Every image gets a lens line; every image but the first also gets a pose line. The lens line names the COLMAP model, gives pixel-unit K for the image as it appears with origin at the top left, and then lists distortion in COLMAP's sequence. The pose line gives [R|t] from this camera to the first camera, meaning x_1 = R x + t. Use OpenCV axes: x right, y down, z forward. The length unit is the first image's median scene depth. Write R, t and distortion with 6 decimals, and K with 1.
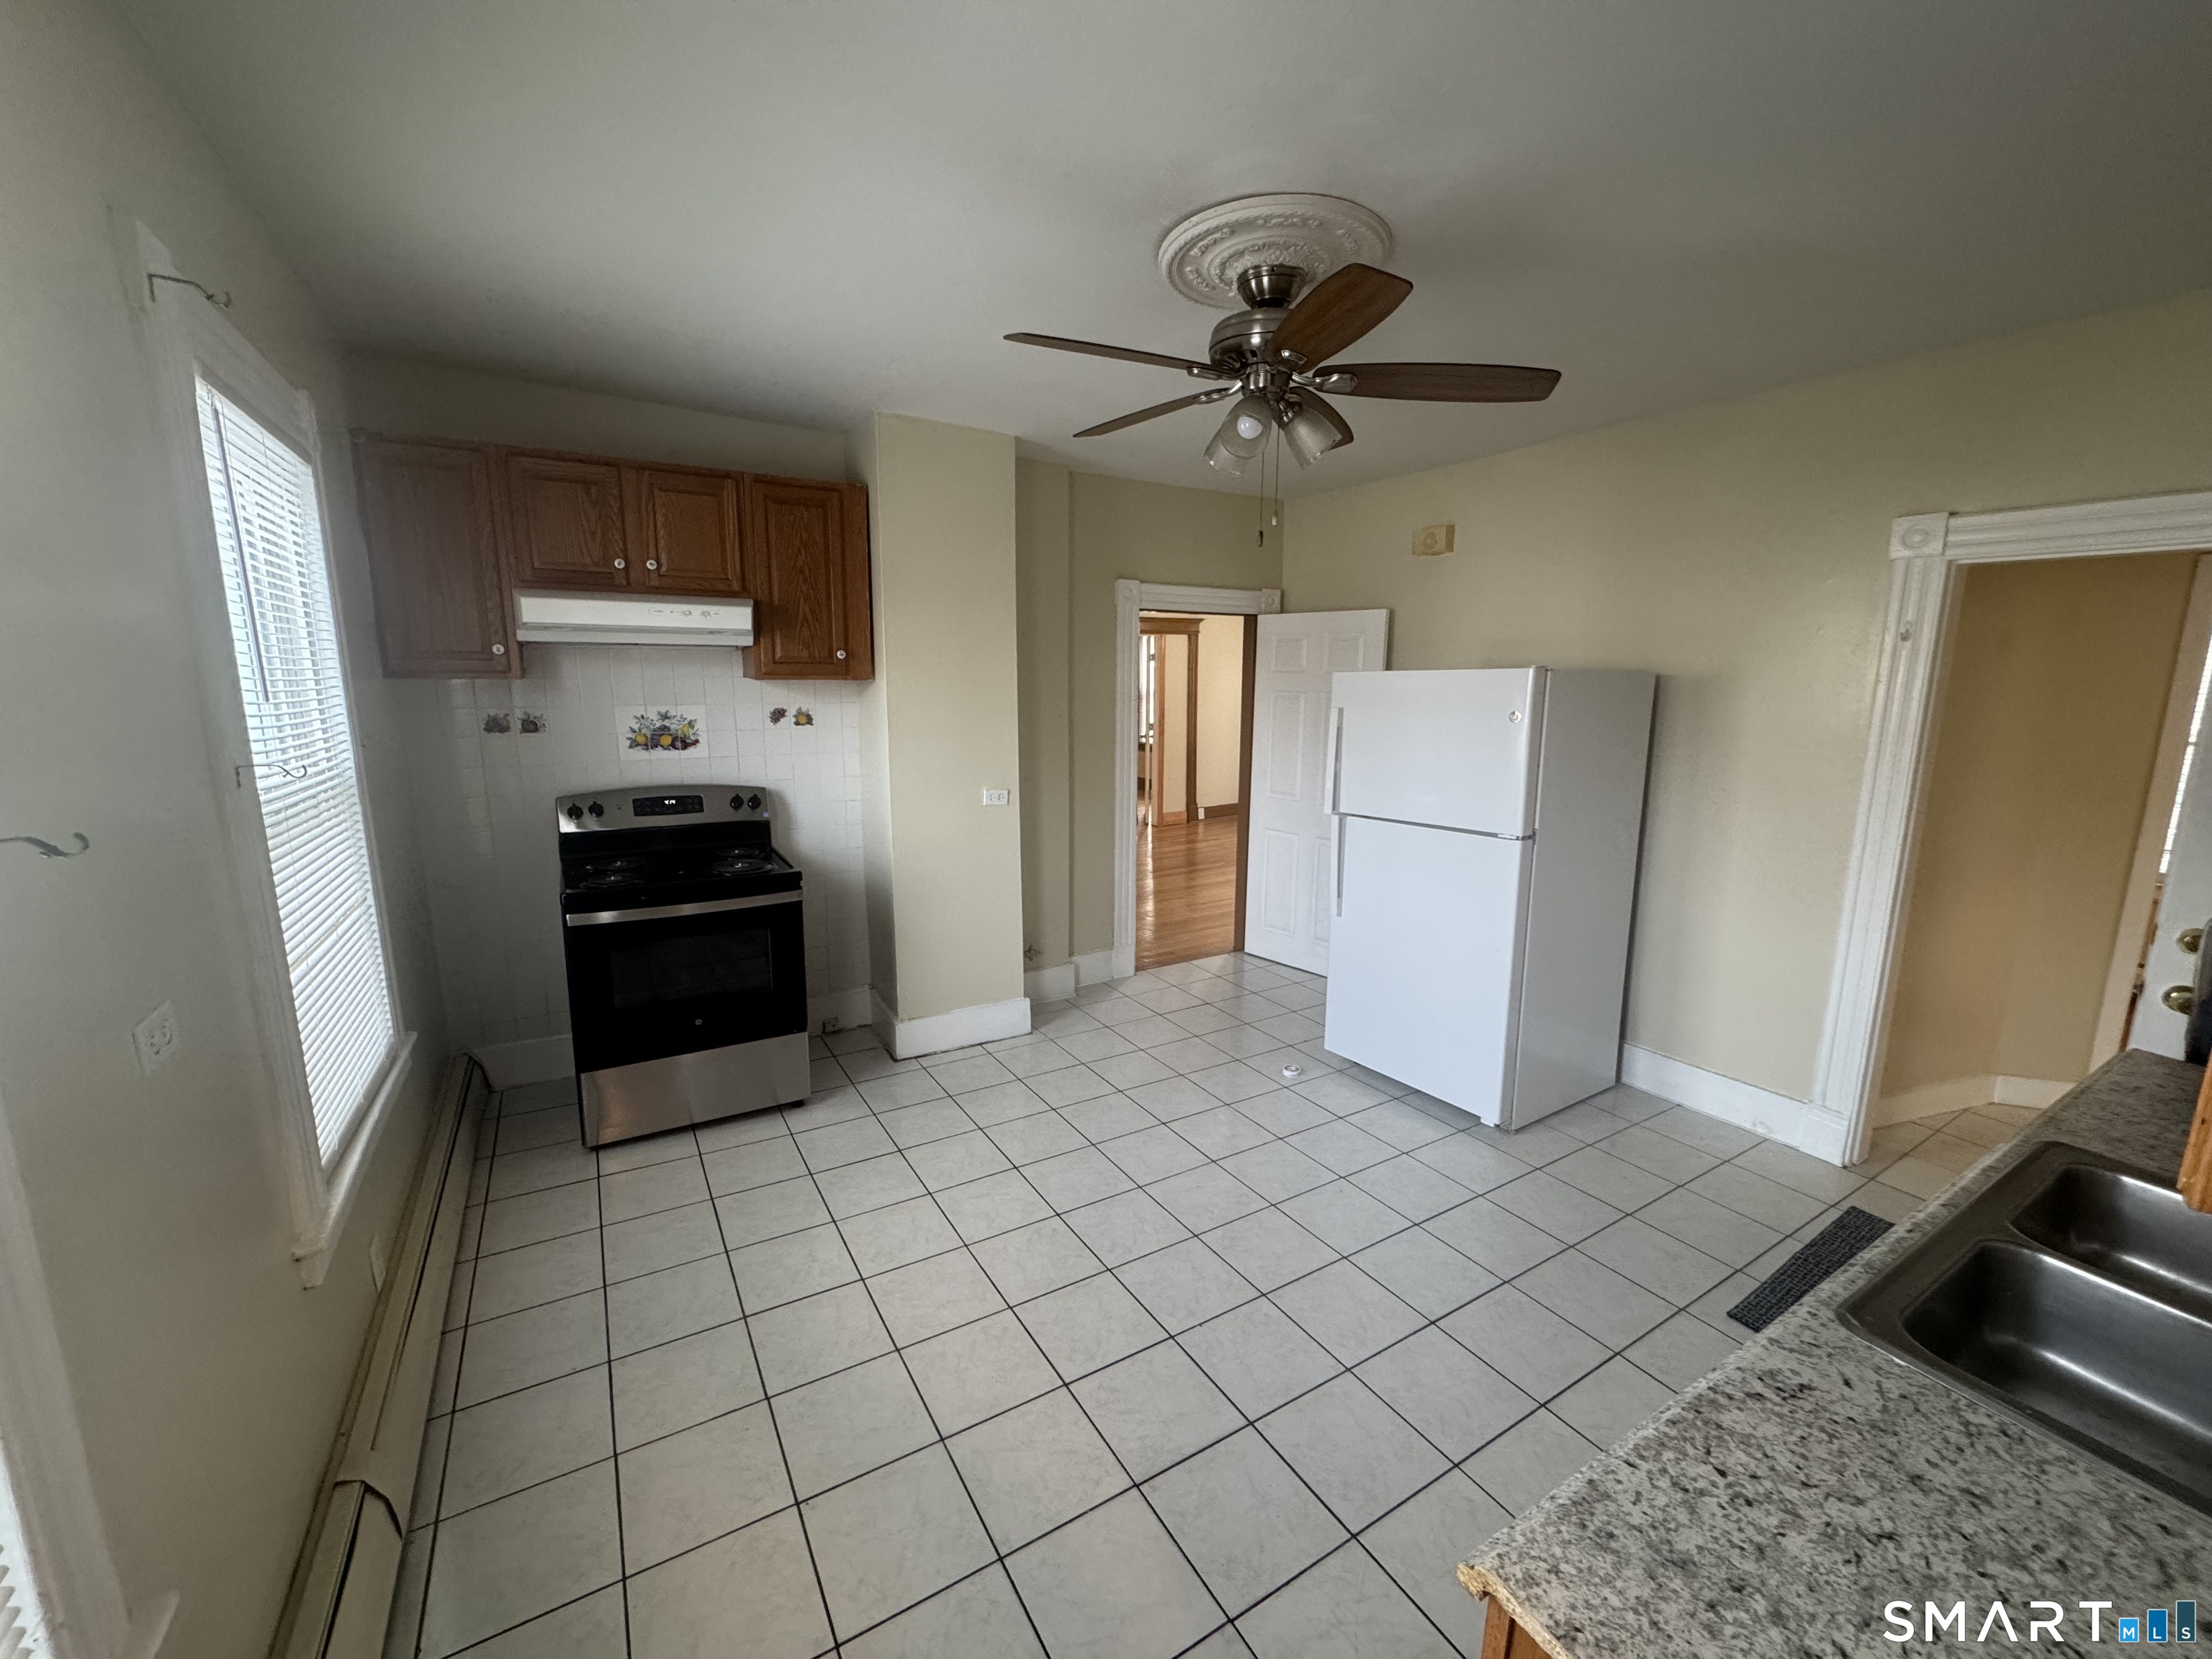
lens RADIAL K [[873.3, 0, 1108.2], [0, 873.3, 827.8], [0, 0, 1]] dist [-0.001913, -0.000028]
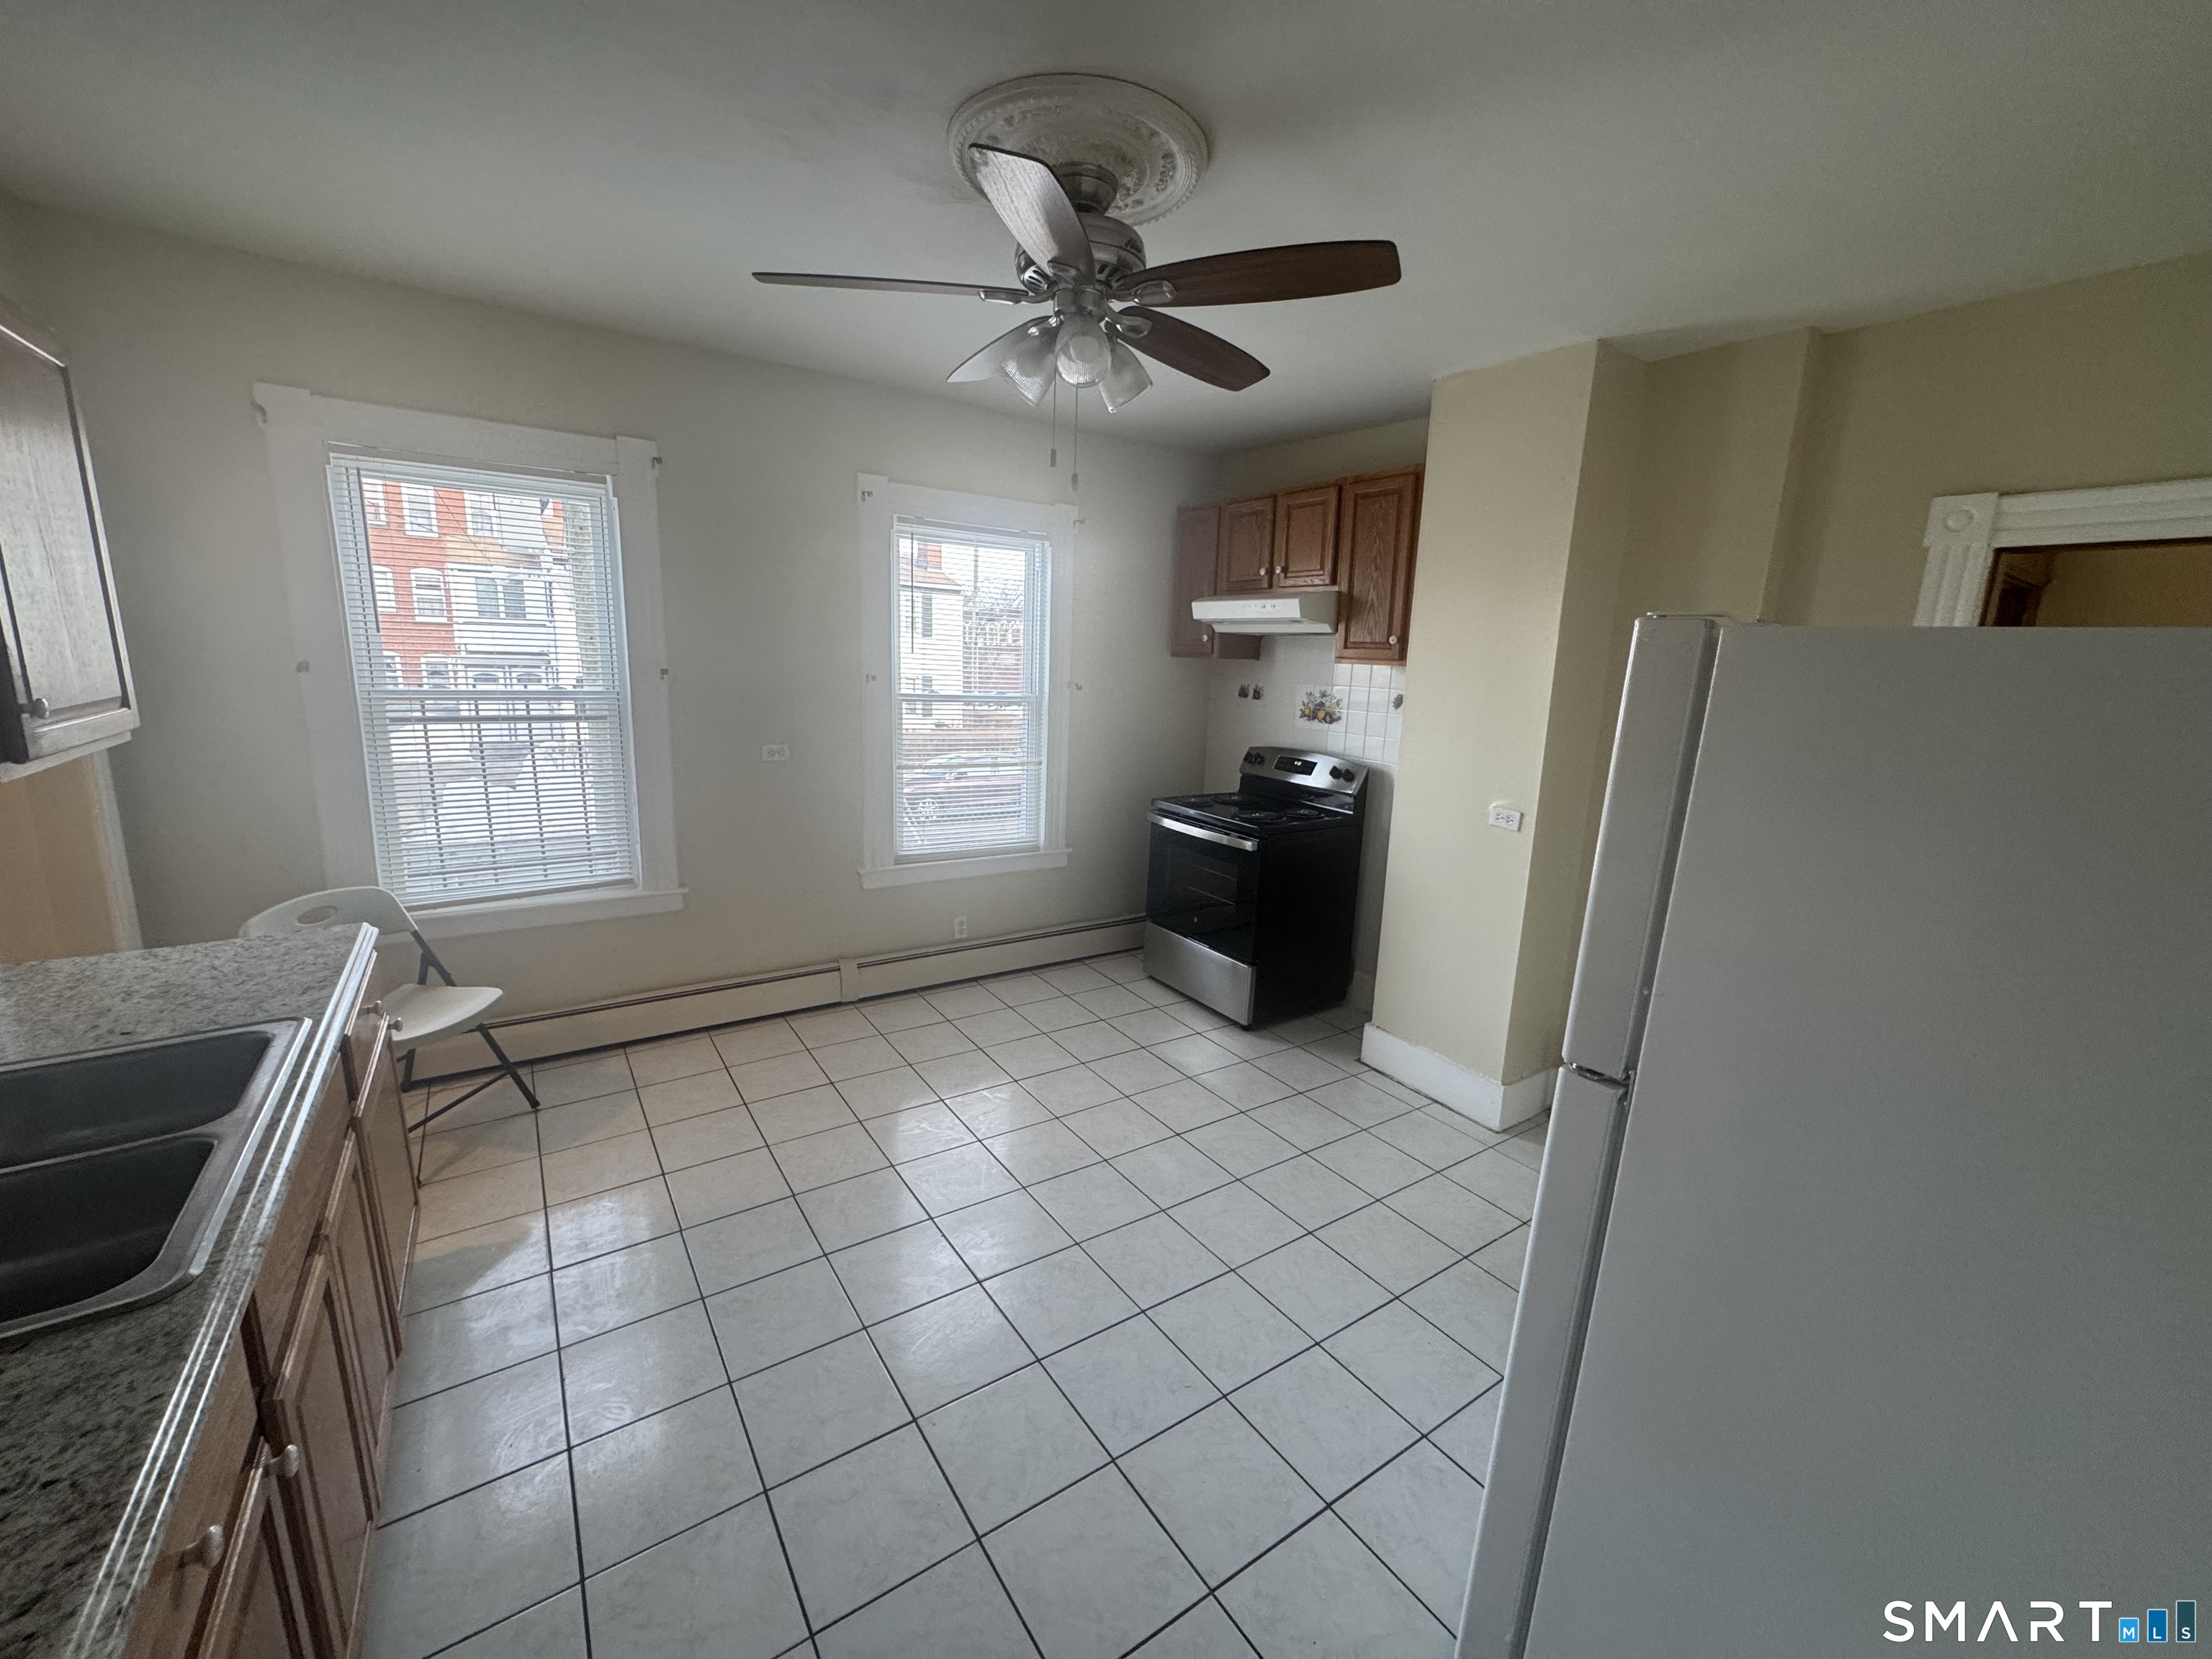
lens RADIAL K [[873.3, 0, 1108.2], [0, 873.3, 827.8], [0, 0, 1]] dist [-0.001913, -0.000028]
pose [[0.062801, 0.191092, -0.979561, 0.694509], [-0.208952, 0.962264, 0.174322, -0.099690], [0.975907, 0.193734, 0.100360, 0.632216]]
